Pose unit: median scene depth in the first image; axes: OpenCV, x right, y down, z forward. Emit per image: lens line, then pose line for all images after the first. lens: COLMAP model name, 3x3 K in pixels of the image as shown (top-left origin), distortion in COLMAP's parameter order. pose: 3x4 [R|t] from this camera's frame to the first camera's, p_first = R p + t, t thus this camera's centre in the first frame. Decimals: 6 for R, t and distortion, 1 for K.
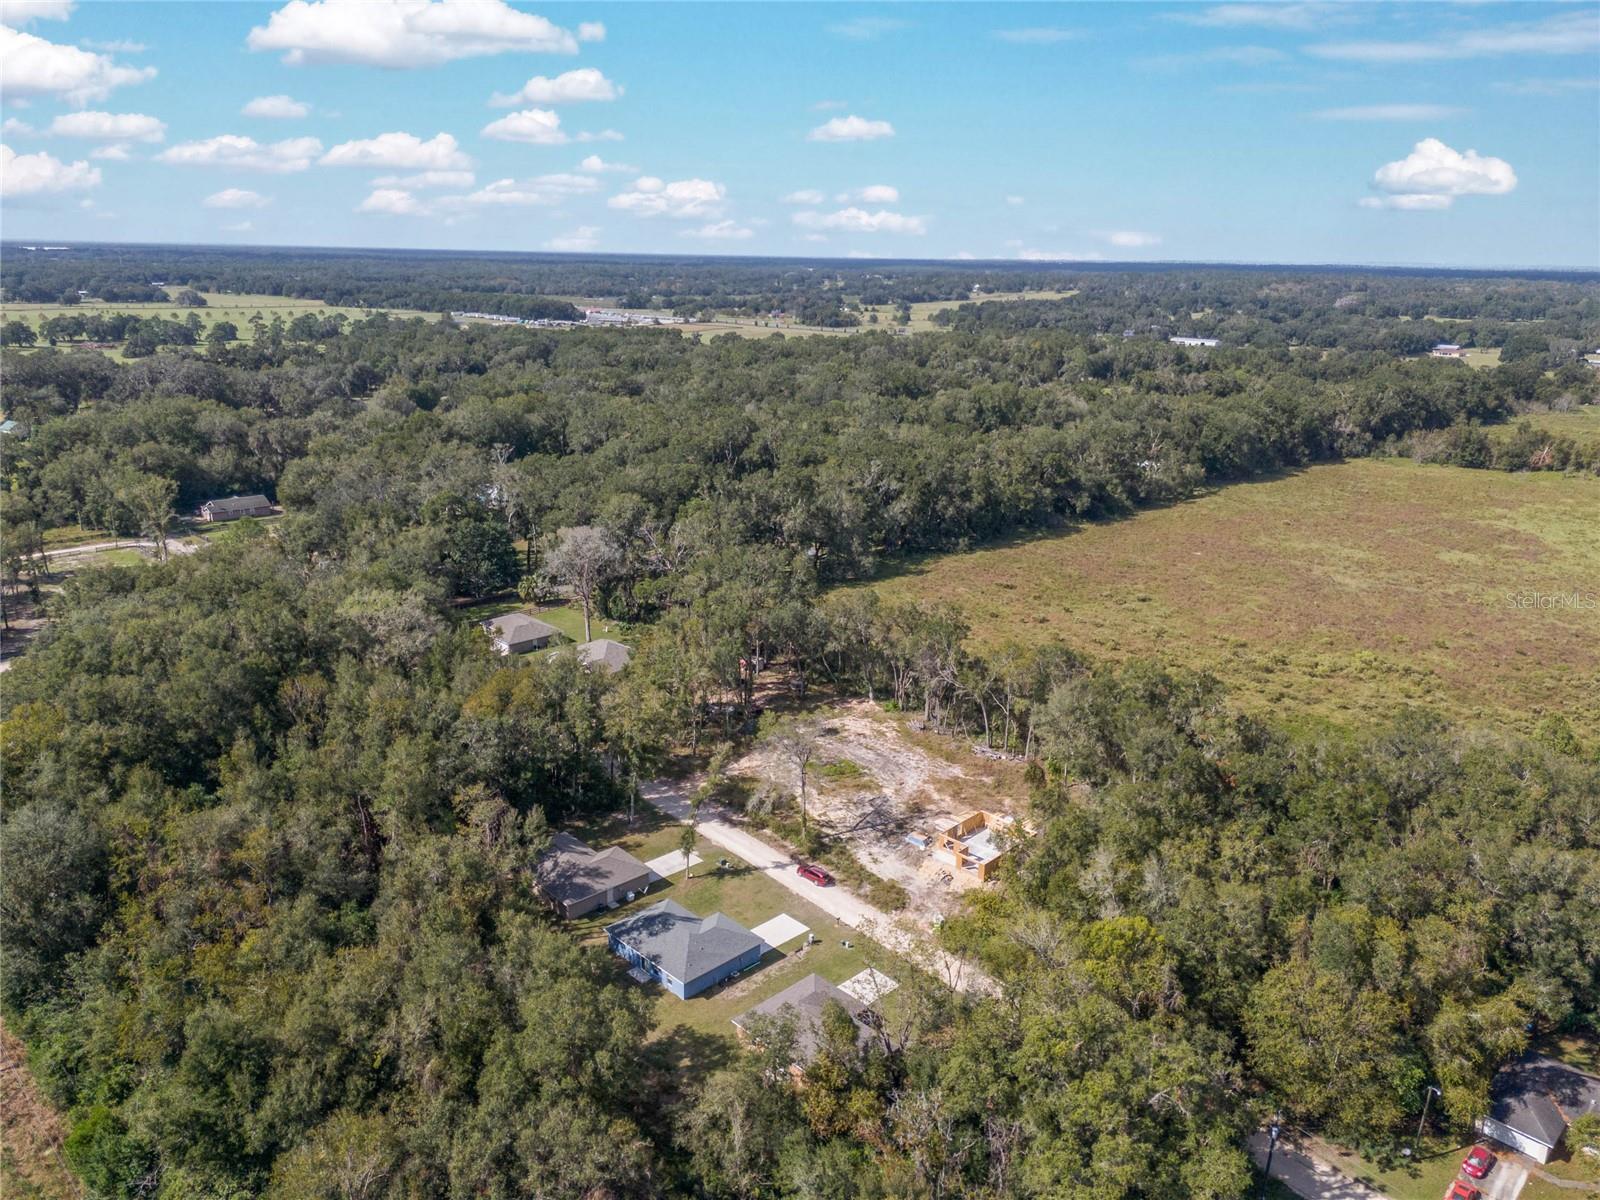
lens RADIAL K [[1172.9, 0, 800.0], [0, 1172.9, 600.0], [0, 0, 1]] dist [0.051035, -0.026676]
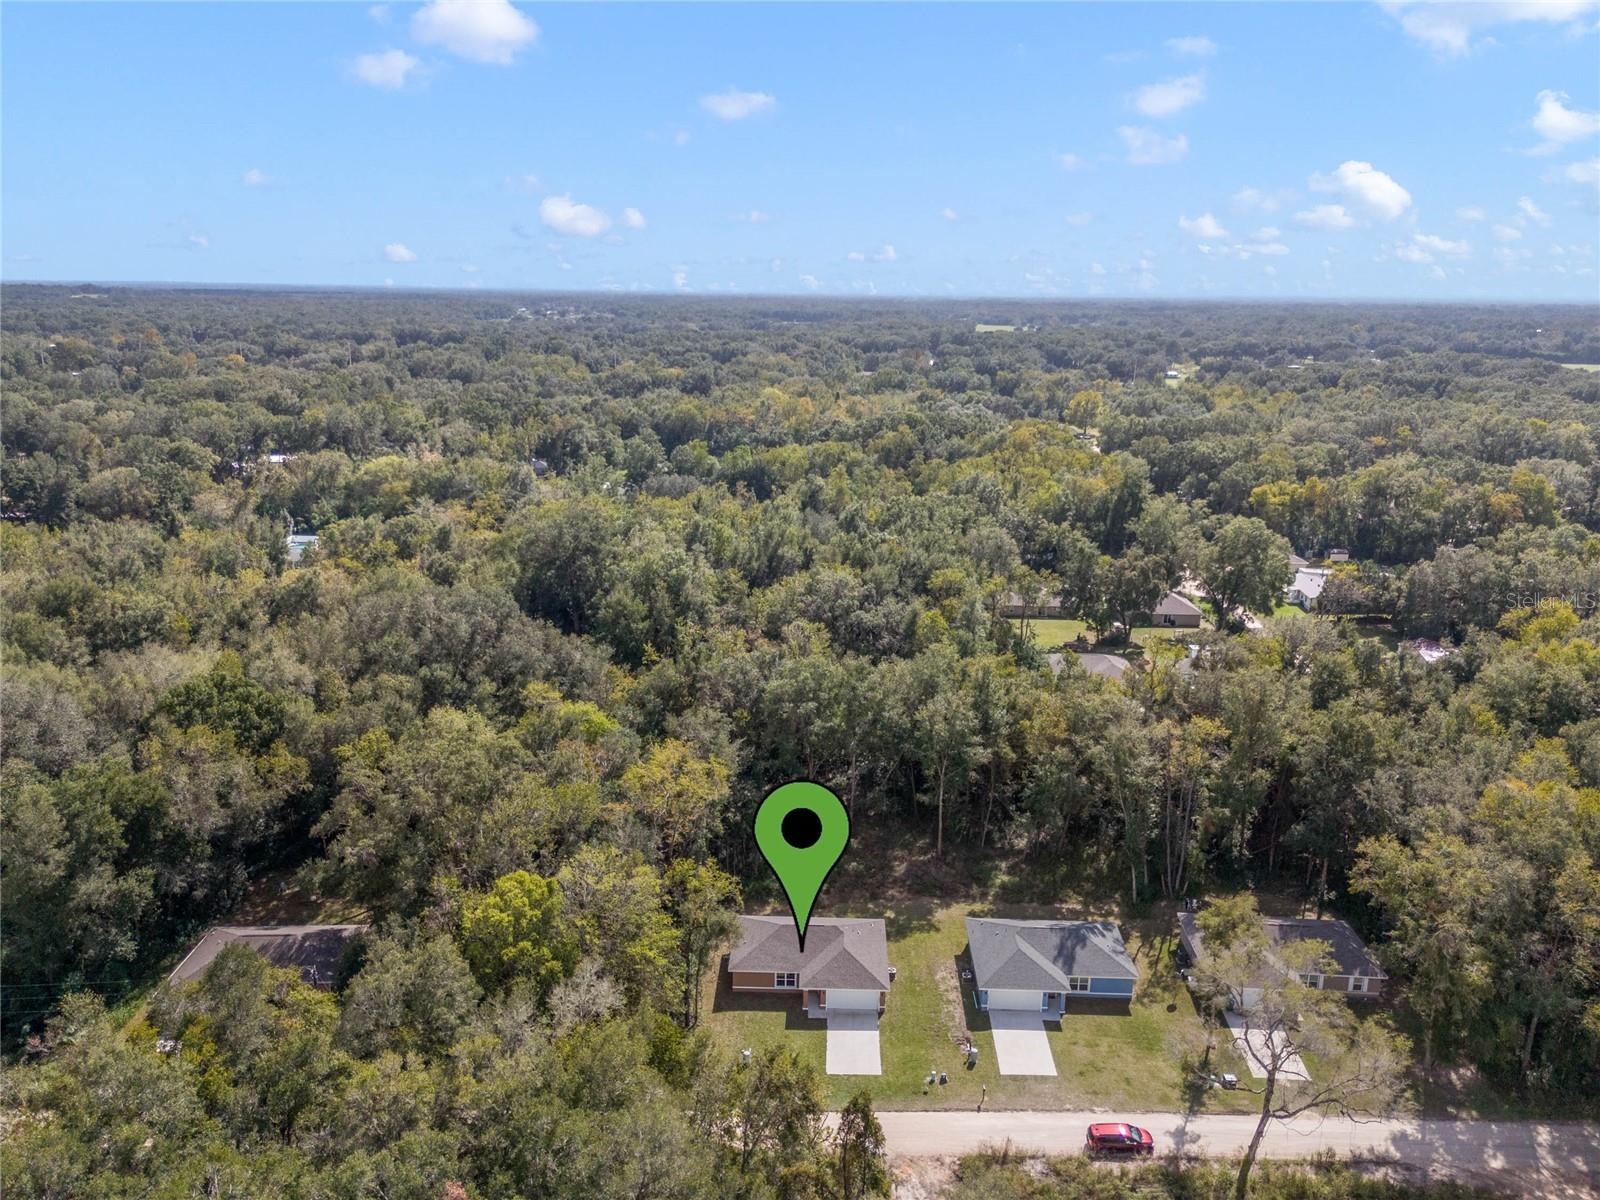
lens RADIAL K [[1181.1, 0, 800.5], [0, 1181.1, 593.2], [0, 0, 1]] dist [0.039835, -0.006528]
pose [[-0.722616, 0.155113, -0.673621, 0.438311], [-0.214091, 0.876360, 0.431460, -0.202946], [0.657260, 0.455997, -0.600064, 1.034389]]
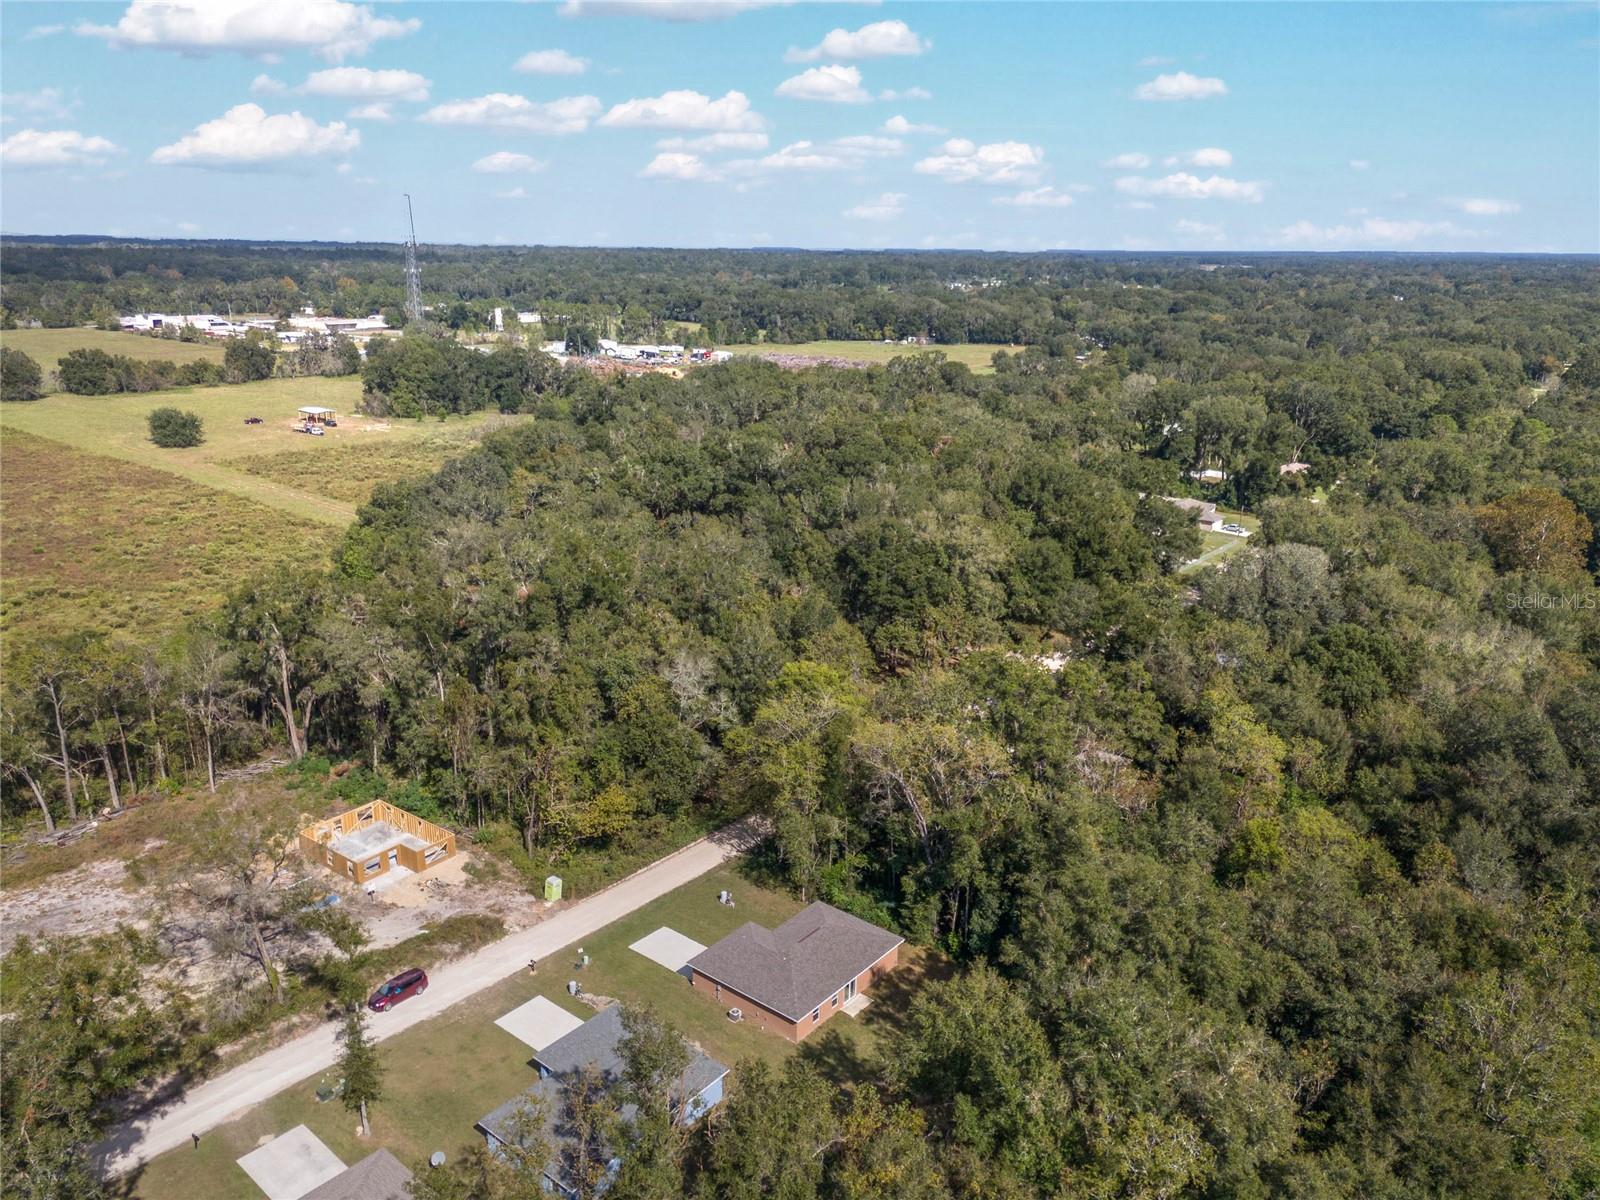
lens RADIAL K [[1177.6, 0, 799.4], [0, 1177.6, 591.9], [0, 0, 1]] dist [0.070360, -0.067023]
pose [[-0.111203, -0.299015, 0.947747, -0.507388], [0.271307, 0.908301, 0.318404, -0.096975], [-0.956047, 0.292538, -0.019881, 0.684811]]
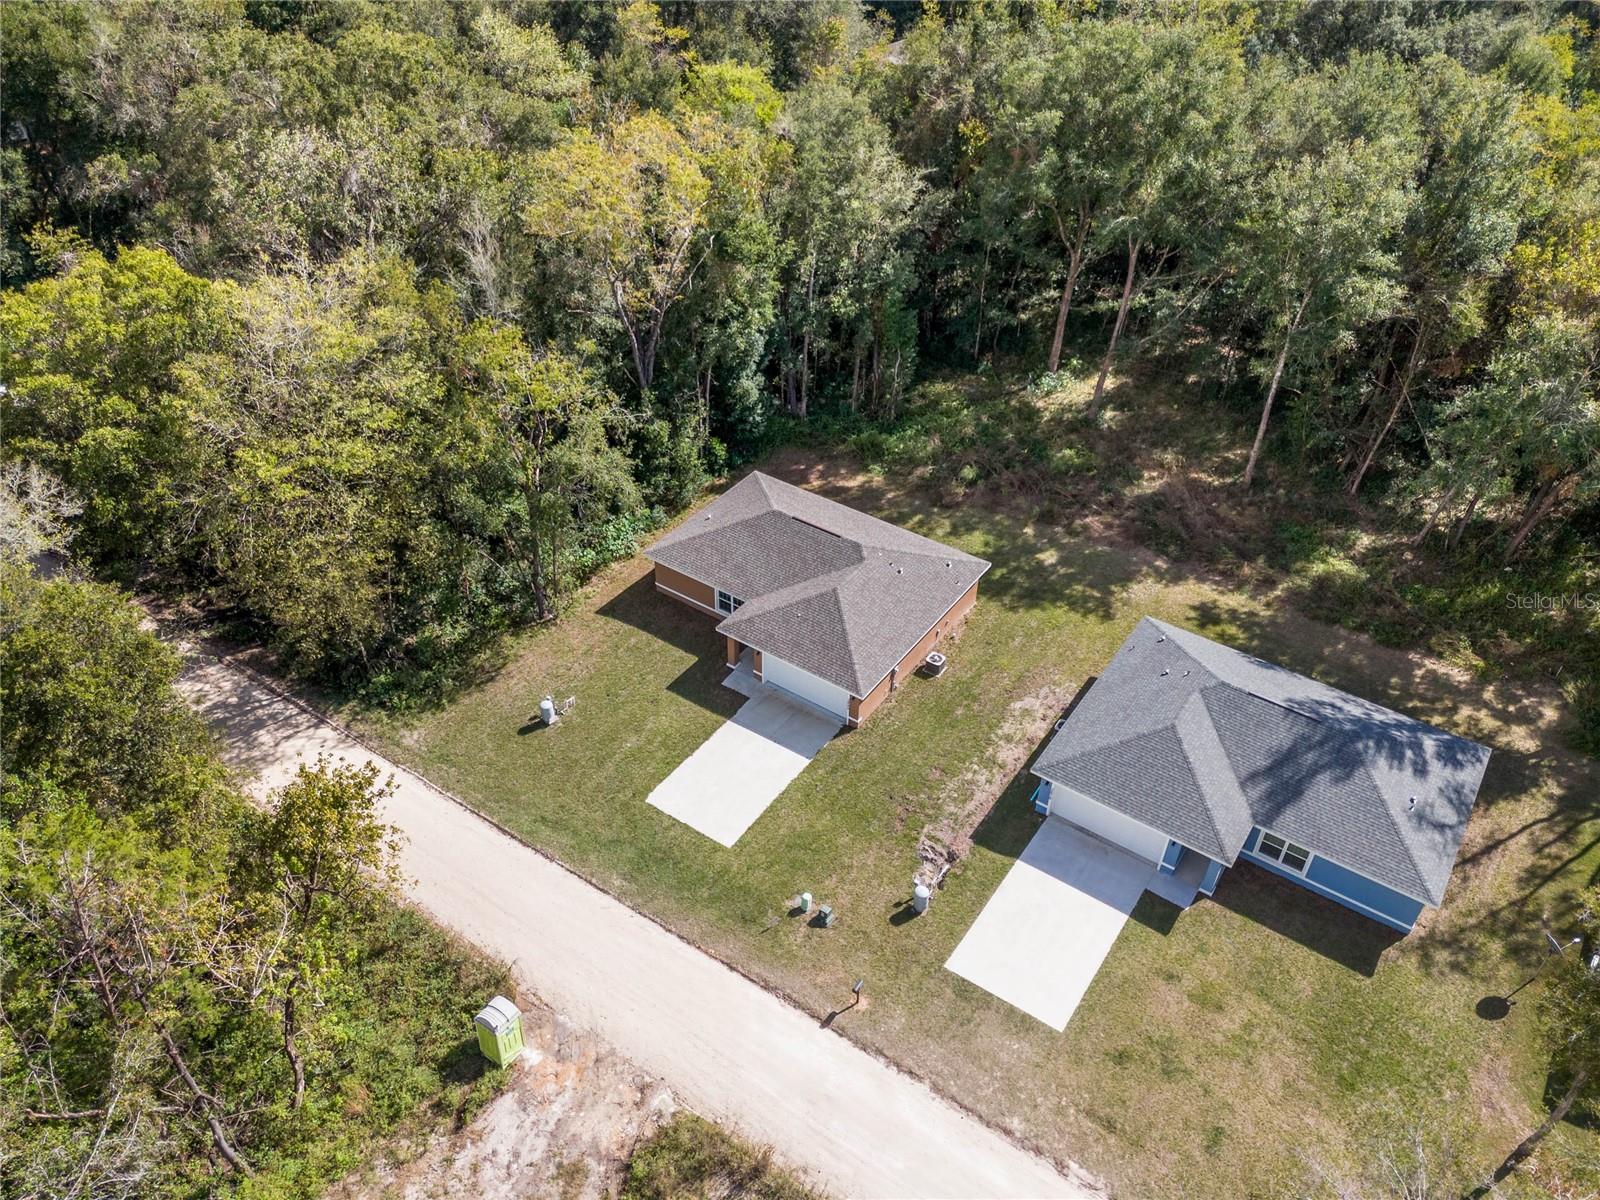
lens RADIAL K [[1177.6, 0, 799.4], [0, 1177.6, 591.9], [0, 0, 1]] dist [0.070360, -0.067023]
pose [[-0.981957, 0.093980, -0.164099, 0.072821], [-0.079499, 0.582201, 0.809149, -0.015712], [0.171582, 0.807595, -0.564225, 0.929478]]
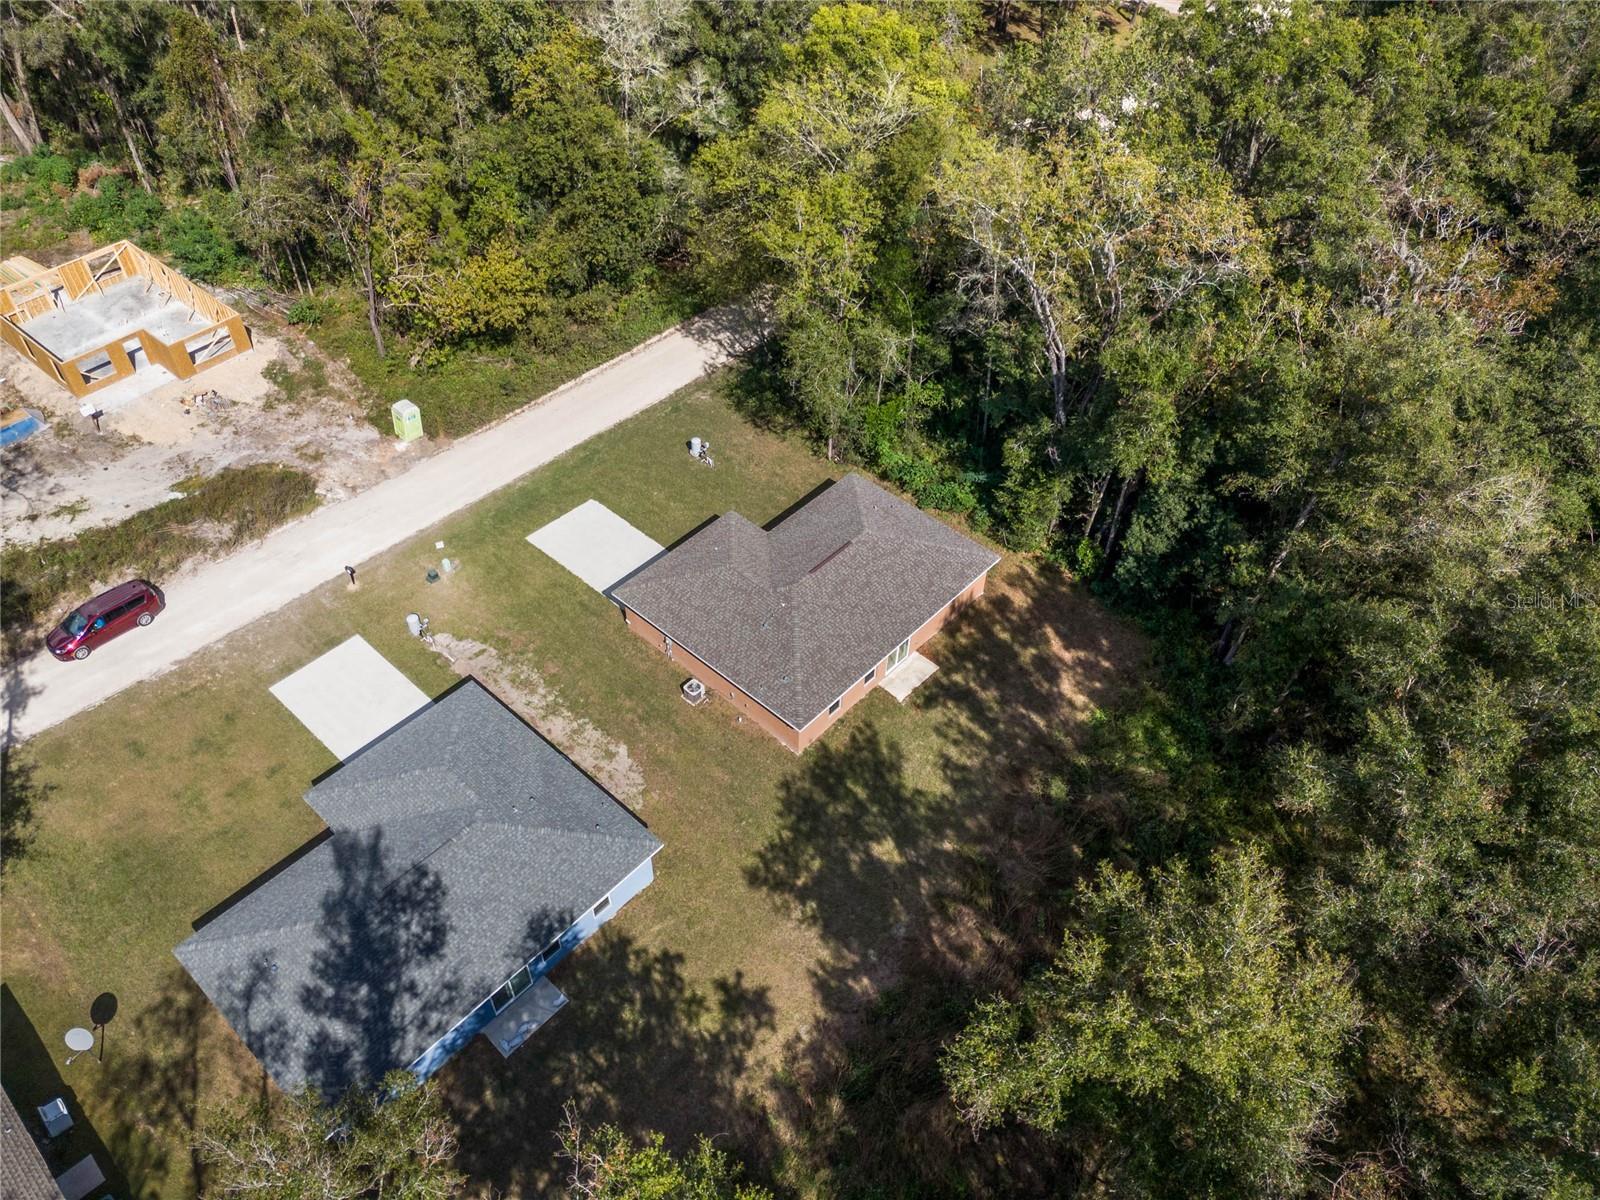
lens RADIAL K [[1177.6, 0, 799.4], [0, 1177.6, 591.9], [0, 0, 1]] dist [0.070360, -0.067023]
pose [[-0.056173, -0.725119, 0.686329, -0.223229], [0.267014, 0.651465, 0.710139, 0.023690], [-0.962054, 0.223150, 0.157023, 0.678154]]
